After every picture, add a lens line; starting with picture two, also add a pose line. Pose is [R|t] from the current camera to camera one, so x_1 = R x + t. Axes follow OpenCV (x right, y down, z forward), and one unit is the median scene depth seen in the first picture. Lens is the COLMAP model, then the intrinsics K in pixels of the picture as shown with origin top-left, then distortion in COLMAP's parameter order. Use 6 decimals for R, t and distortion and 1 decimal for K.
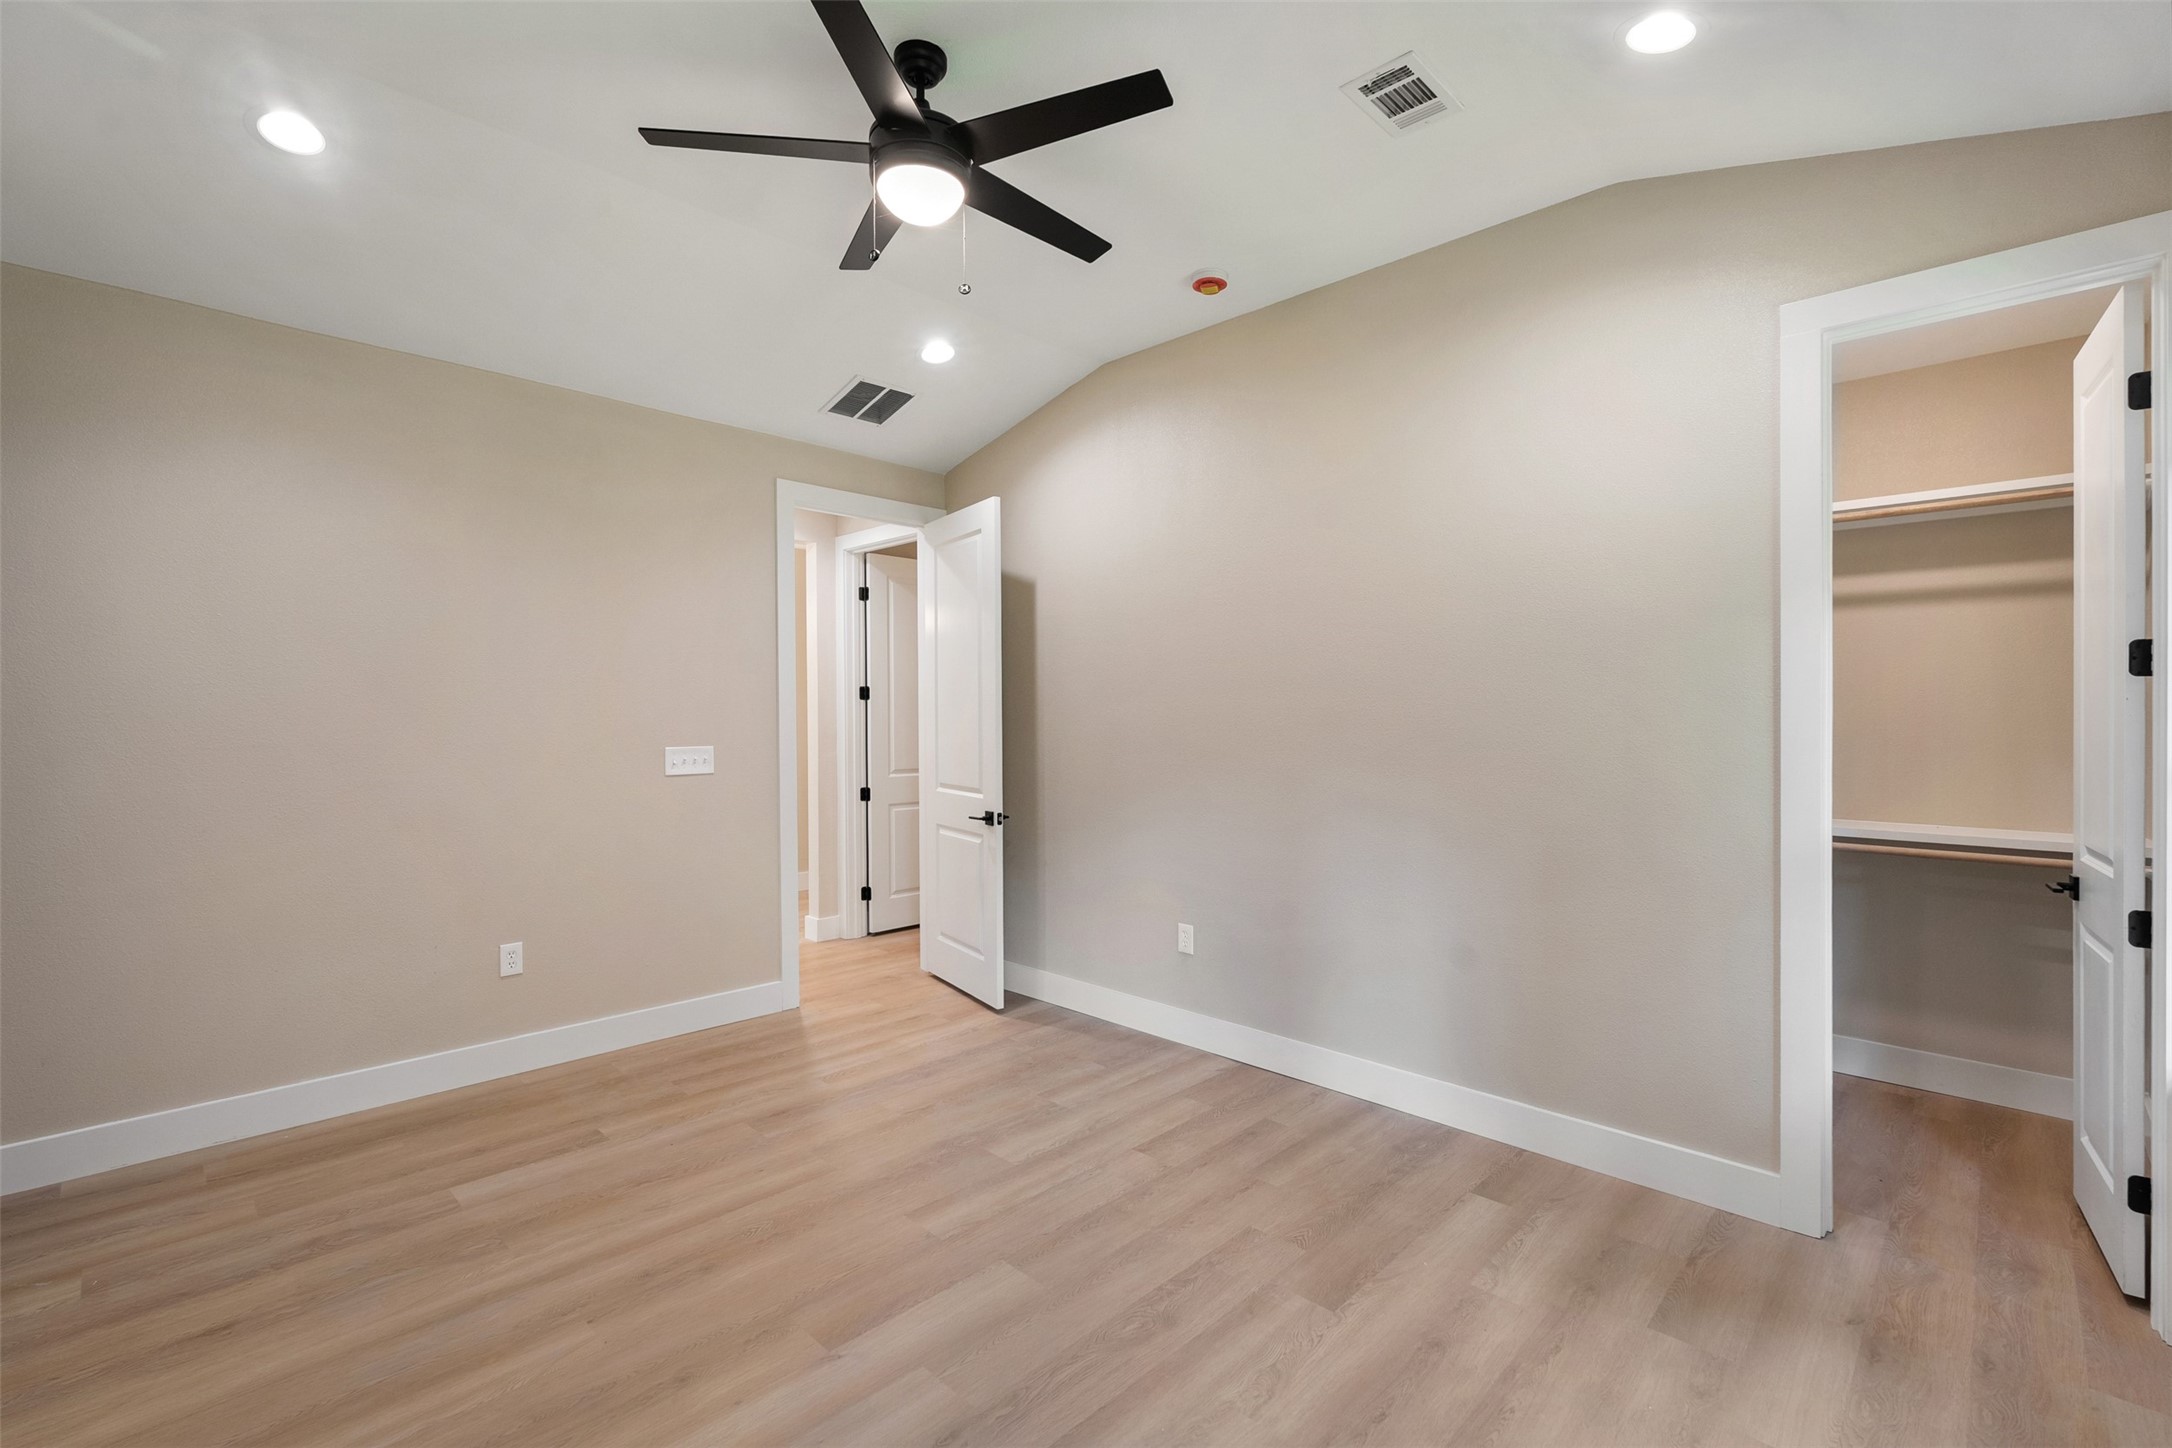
lens RADIAL K [[965.2, 0, 1087.8], [0, 965.2, 723.3], [0, 0, 1]] dist [-0.002638, -0.000128]
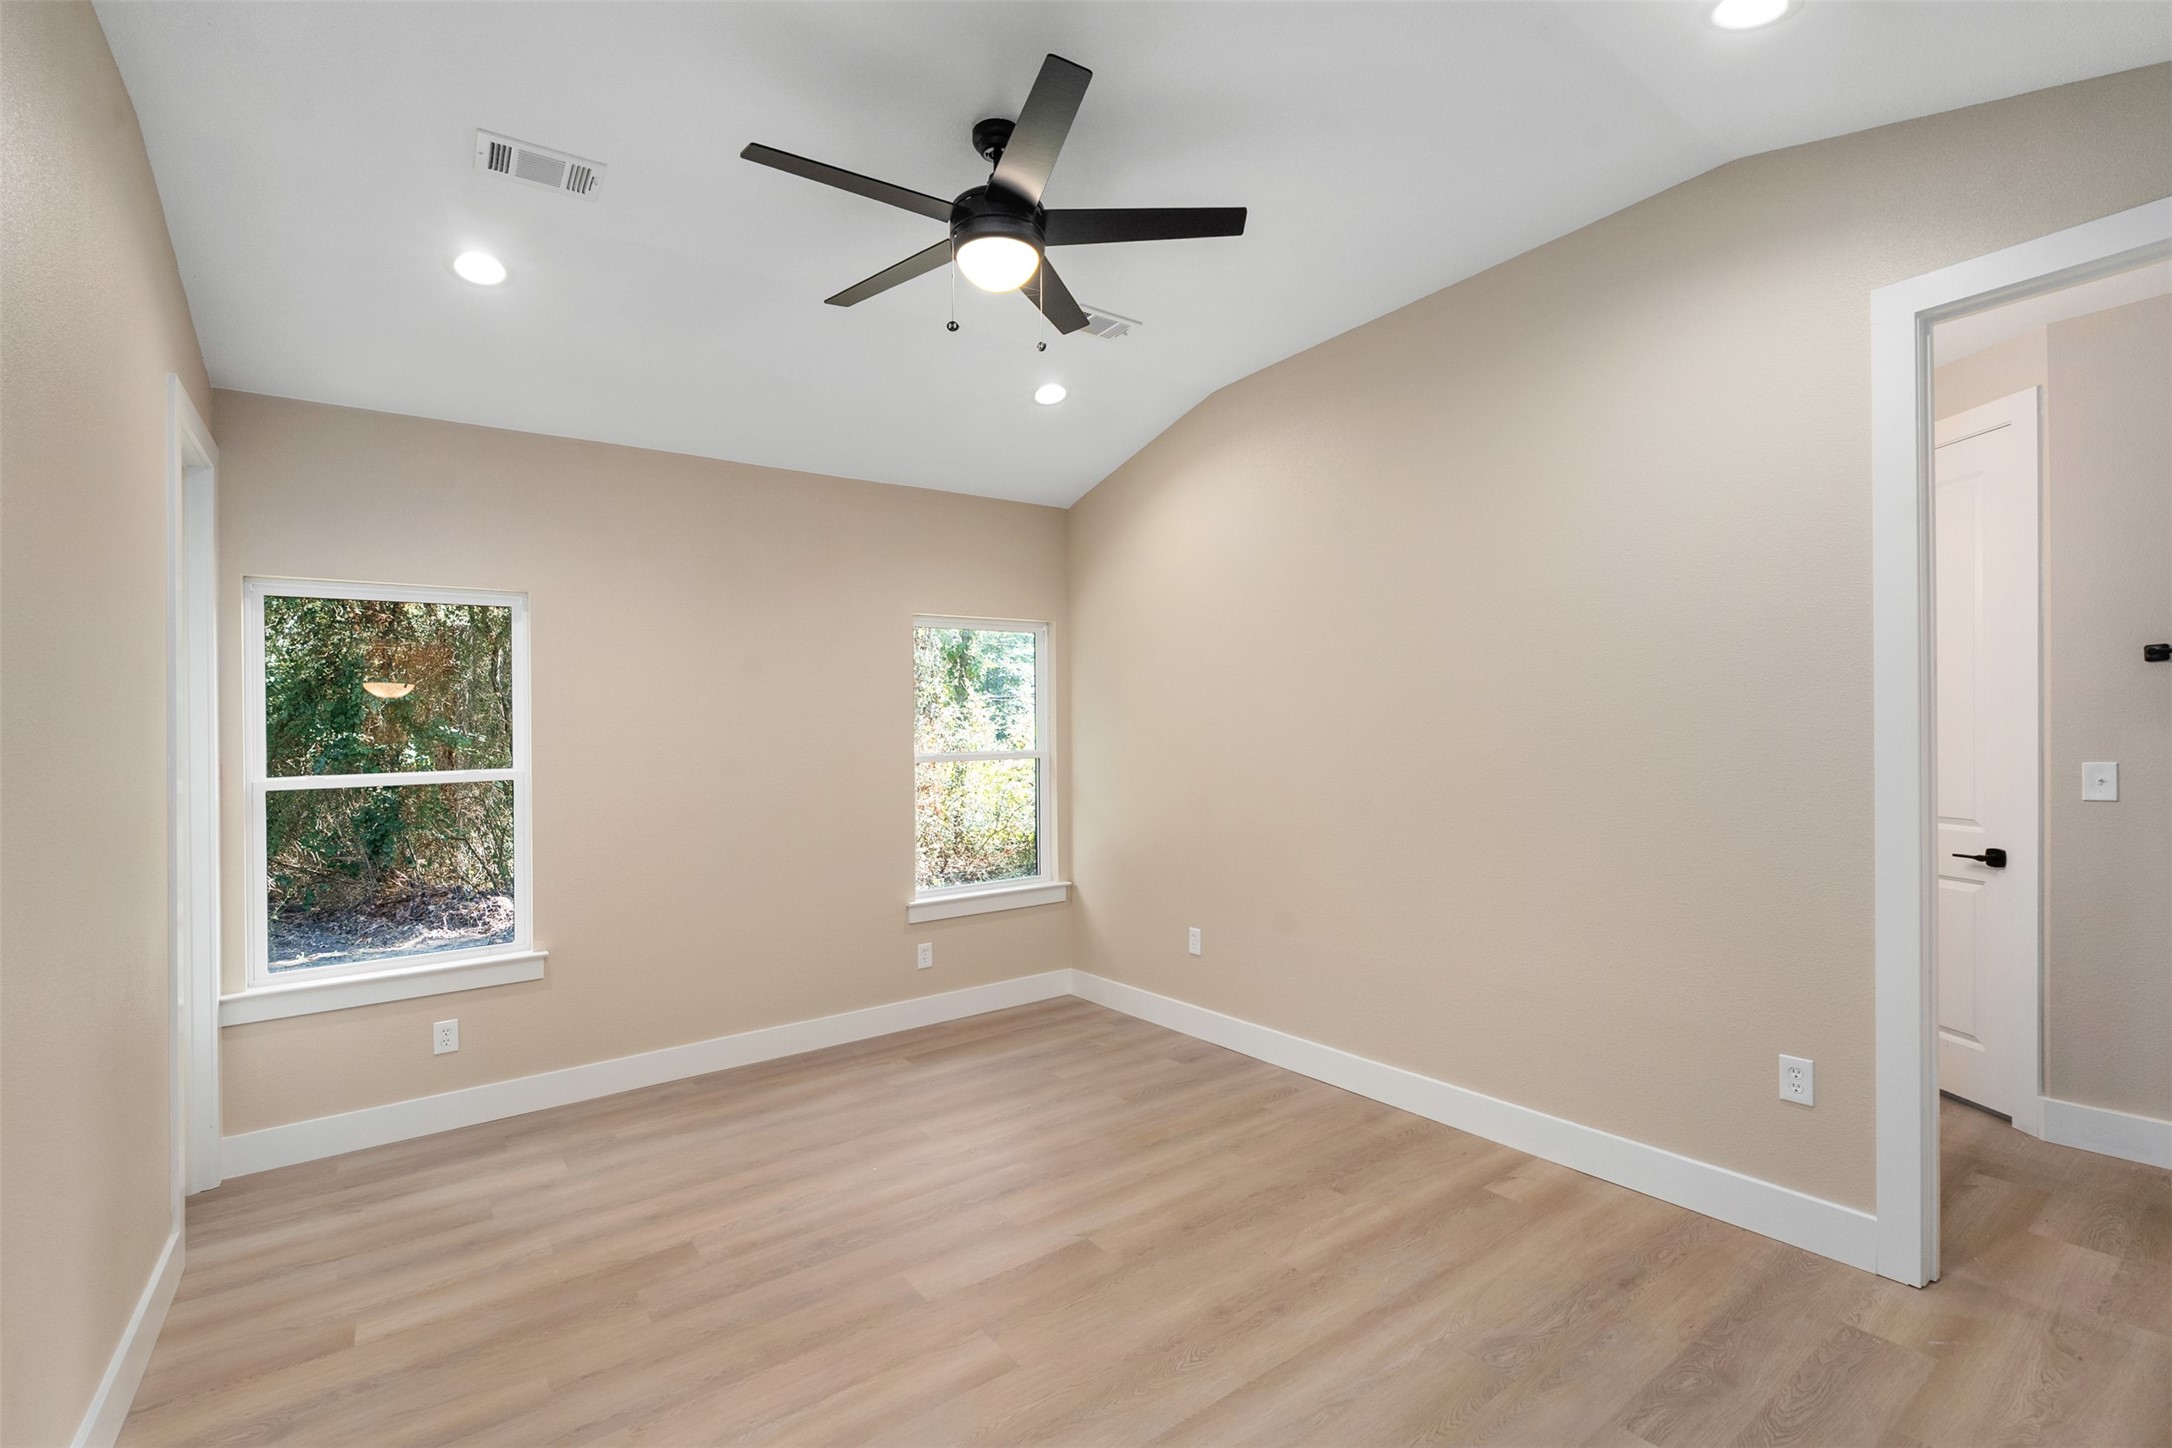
lens RADIAL K [[965.2, 0, 1084.8], [0, 965.2, 732.1], [0, 0, 1]] dist [-0.002638, -0.000128]
pose [[-0.984857, 0.030011, 0.170753, -0.449759], [0.030490, 0.999535, 0.000184, -0.028397], [-0.170668, 0.005388, -0.985314, 2.011978]]
